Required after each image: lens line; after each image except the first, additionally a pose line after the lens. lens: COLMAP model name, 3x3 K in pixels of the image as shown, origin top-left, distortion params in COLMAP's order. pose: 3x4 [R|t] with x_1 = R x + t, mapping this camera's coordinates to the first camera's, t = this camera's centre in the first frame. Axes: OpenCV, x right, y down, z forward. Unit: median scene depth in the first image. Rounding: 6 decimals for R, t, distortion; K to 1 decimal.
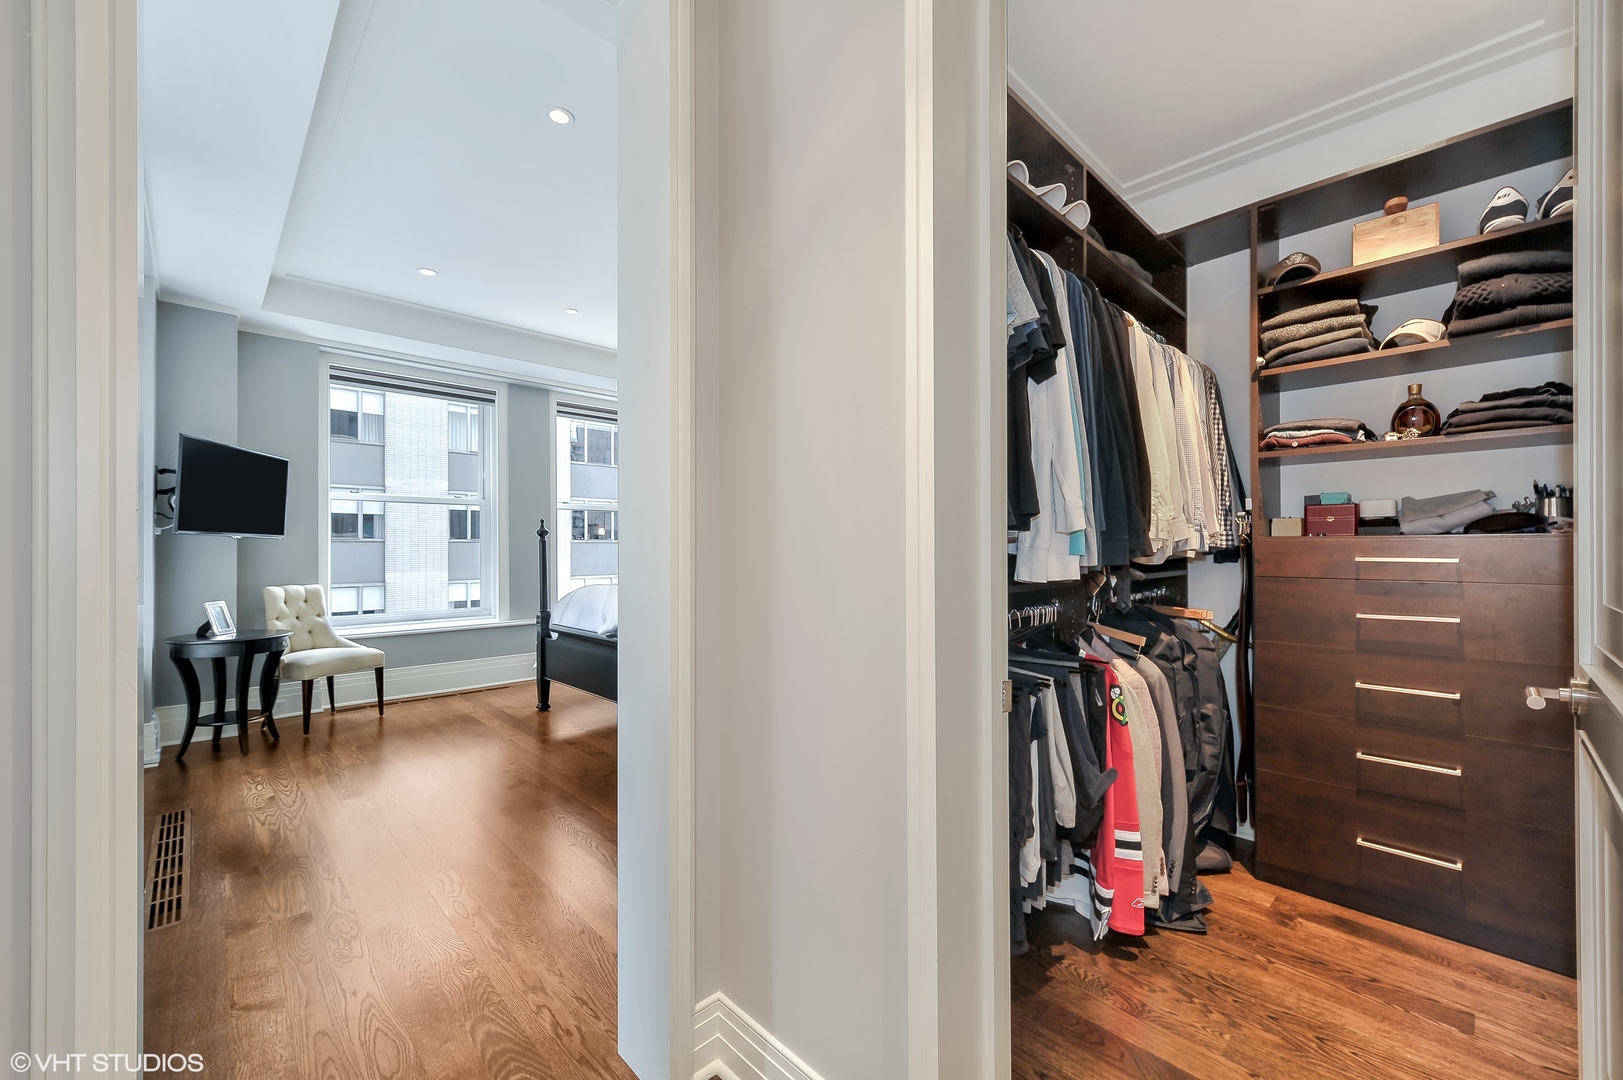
lens RADIAL K [[629.1, 0, 811.9], [0, 629.1, 543.0], [0, 0, 1]] dist [-0.001028, -0.000611]
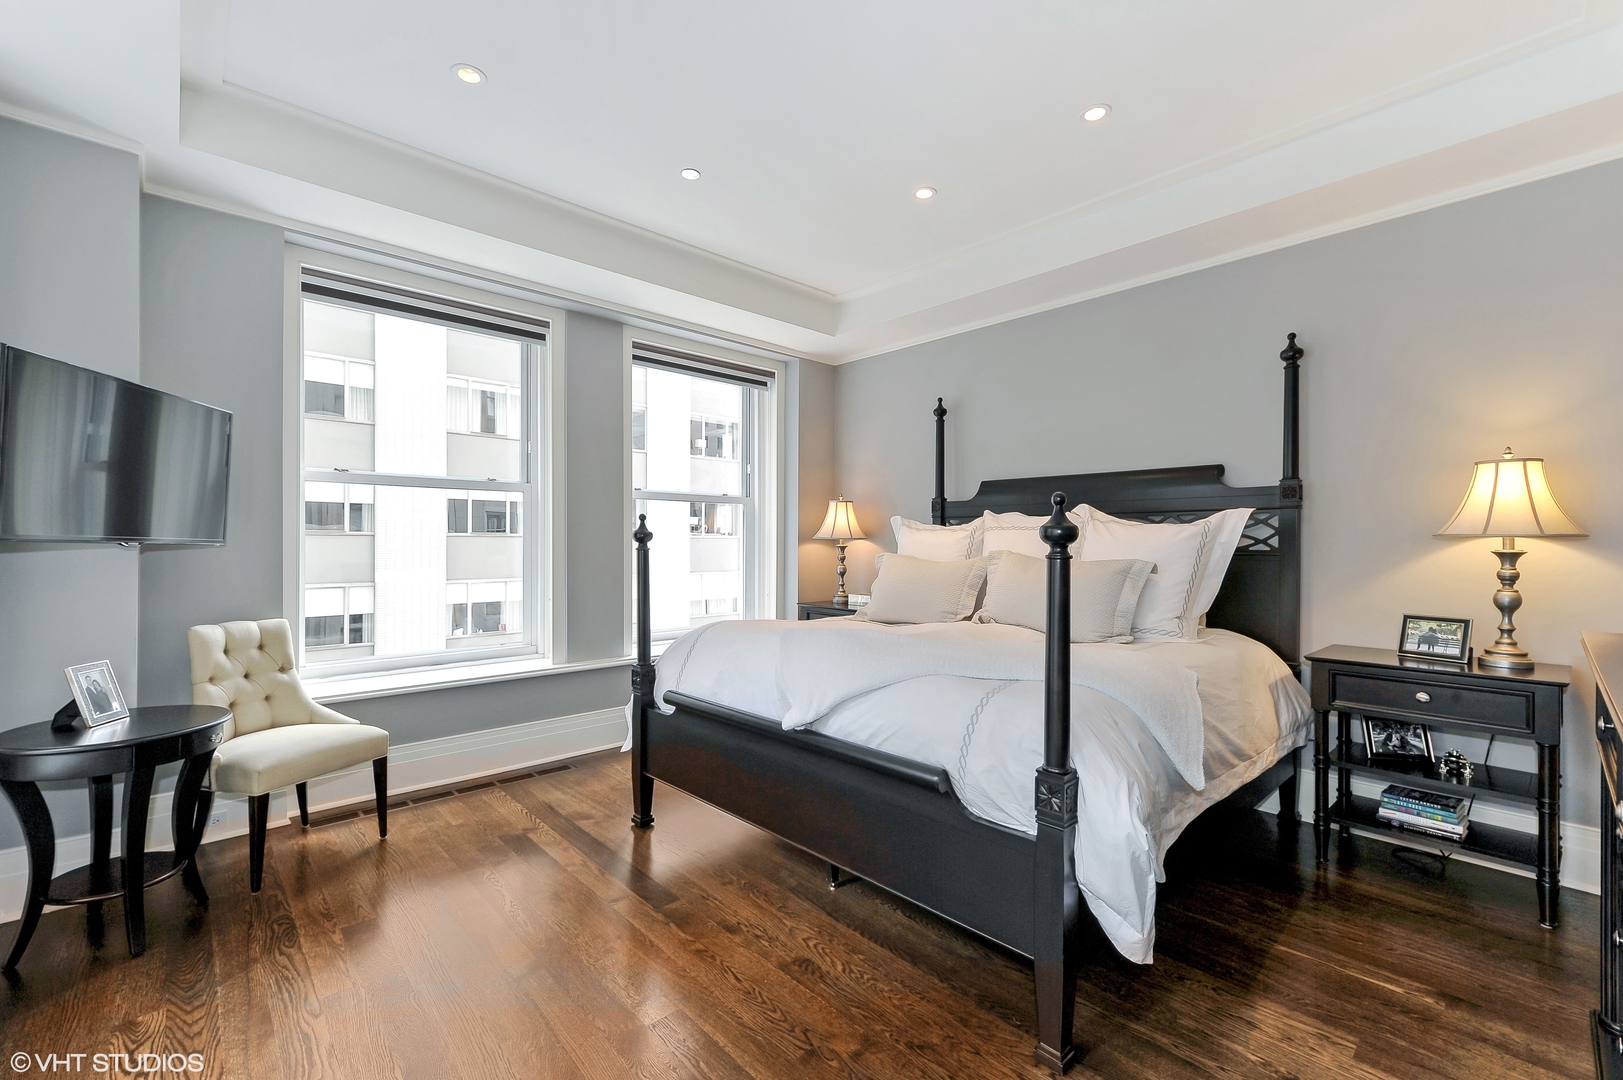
lens RADIAL K [[674.1, 0, 811.8], [0, 674.1, 541.6], [0, 0, 1]] dist [-0.003032, 0.000896]
pose [[0.999815, 0.005996, -0.018250, -0.254493], [-0.005848, 0.999950, 0.008170, -0.018868], [0.018298, -0.008062, 0.999800, 0.351313]]
